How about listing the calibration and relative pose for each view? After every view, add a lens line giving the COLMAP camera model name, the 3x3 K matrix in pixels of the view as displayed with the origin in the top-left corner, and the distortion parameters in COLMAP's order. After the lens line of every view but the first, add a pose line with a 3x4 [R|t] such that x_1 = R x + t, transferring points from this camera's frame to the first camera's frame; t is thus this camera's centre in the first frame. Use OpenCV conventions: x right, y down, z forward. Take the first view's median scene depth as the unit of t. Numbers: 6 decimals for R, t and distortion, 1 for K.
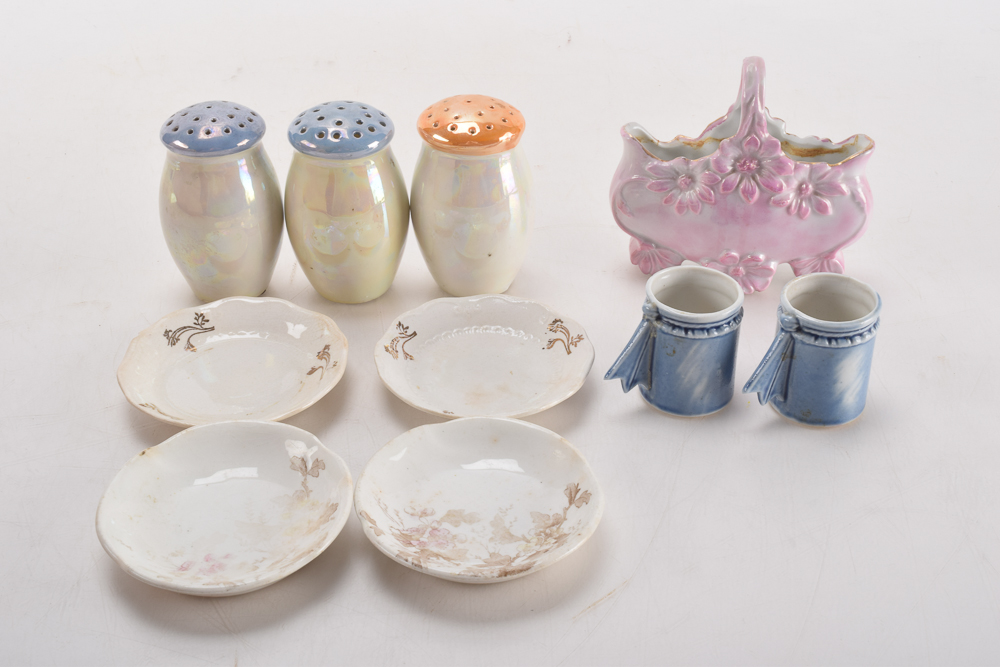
lens RADIAL K [[1404.5, 0, 500.0], [0, 1404.5, 333.5], [0, 0, 1]] dist [0.020585, 0.019487]
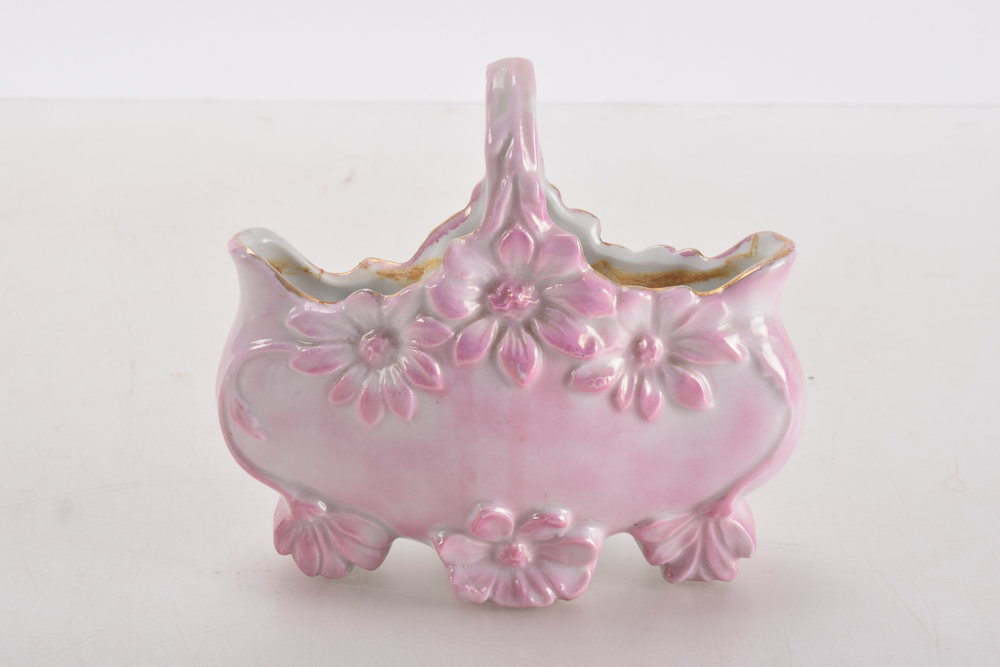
lens RADIAL K [[2101.3, 0, 500.0], [0, 2101.3, 333.5], [0, 0, 1]] dist [-0.051279, -0.058645]
pose [[0.995013, -0.032000, 0.094468, 0.109180], [0.052947, 0.972129, -0.228389, 0.038756], [-0.084527, 0.232252, 0.968976, 0.367444]]
